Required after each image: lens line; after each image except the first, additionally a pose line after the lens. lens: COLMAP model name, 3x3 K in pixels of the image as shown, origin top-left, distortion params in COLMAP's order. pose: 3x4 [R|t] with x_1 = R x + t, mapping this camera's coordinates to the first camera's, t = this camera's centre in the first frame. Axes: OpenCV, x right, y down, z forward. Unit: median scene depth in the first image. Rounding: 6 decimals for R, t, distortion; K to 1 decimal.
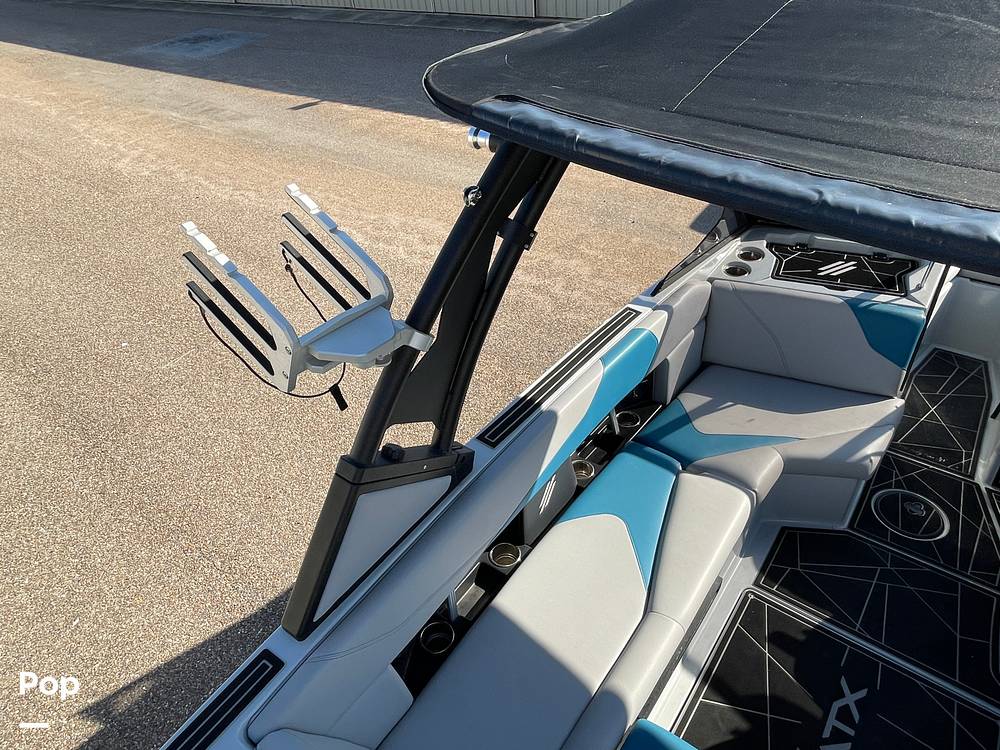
lens RADIAL K [[614.3, 0, 492.6], [0, 614.3, 384.8], [0, 0, 1]] dist [-0.003509, -0.001699]
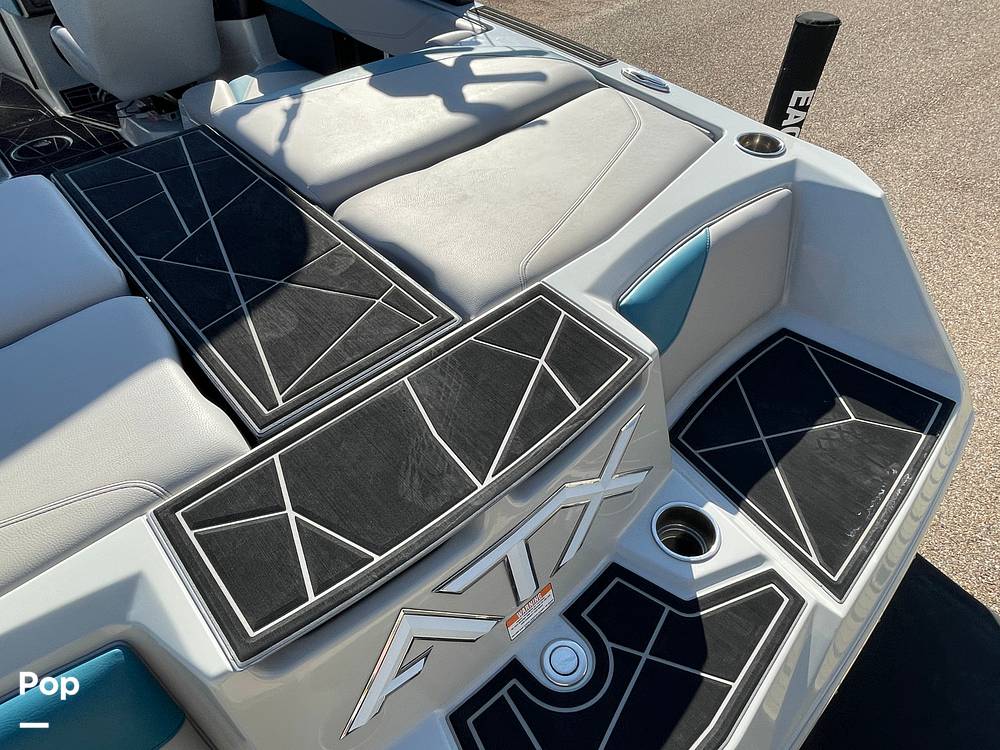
lens RADIAL K [[614.3, 0, 501.1], [0, 614.3, 383.0], [0, 0, 1]] dist [-0.003509, -0.001699]
pose [[0.171917, -0.672732, 0.719636, -0.345414], [0.614827, 0.644043, 0.455187, 0.520288], [-0.769696, 0.364198, 0.524336, -0.160736]]
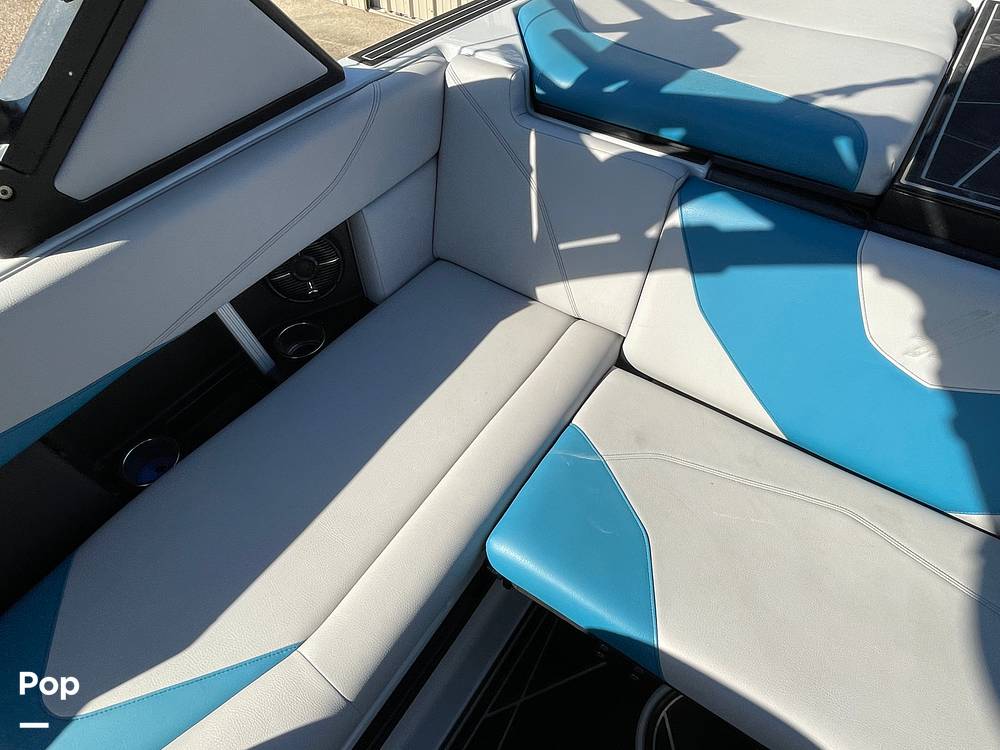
lens RADIAL K [[614.3, 0, 492.3], [0, 614.3, 381.9], [0, 0, 1]] dist [-0.003509, -0.001699]
pose [[-0.994400, 0.100753, 0.031913, 0.425597], [0.034746, 0.026493, 0.999045, 0.078848], [0.099811, 0.994559, -0.029845, 0.368521]]
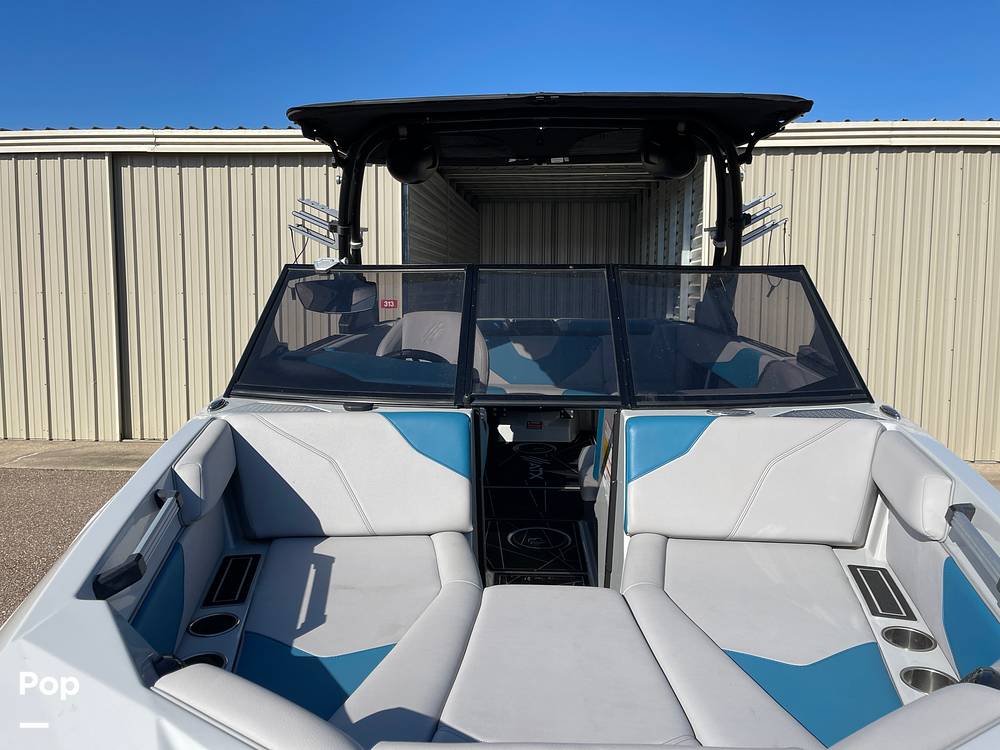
lens RADIAL K [[751.0, 0, 507.6], [0, 751.0, 368.5], [0, 0, 1]] dist [0.024888, -0.035961]
pose [[-0.801581, 0.142001, -0.580779, 1.459158], [-0.329260, 0.705972, 0.627050, -0.811472], [0.499055, 0.693859, -0.519138, 1.464033]]
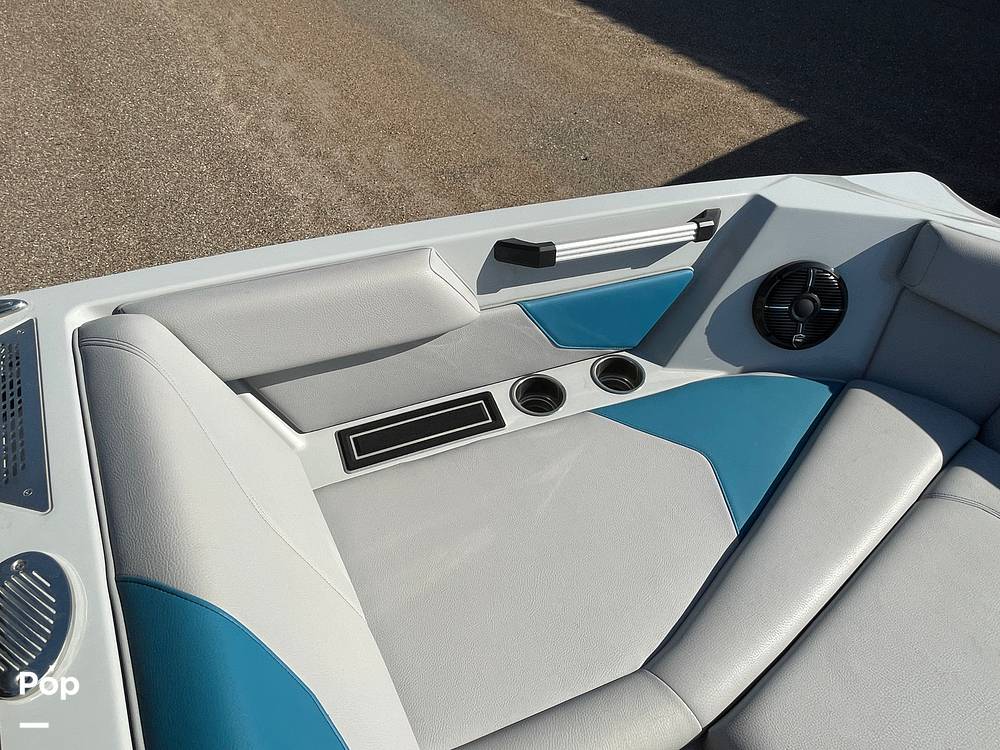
lens RADIAL K [[614.3, 0, 498.0], [0, 614.3, 380.2], [0, 0, 1]] dist [-0.003509, -0.001699]
pose [[0.942010, 0.295725, -0.158630, 0.887055], [-0.261328, 0.942991, 0.206094, -0.457926], [0.210534, -0.152688, 0.965589, 0.996637]]
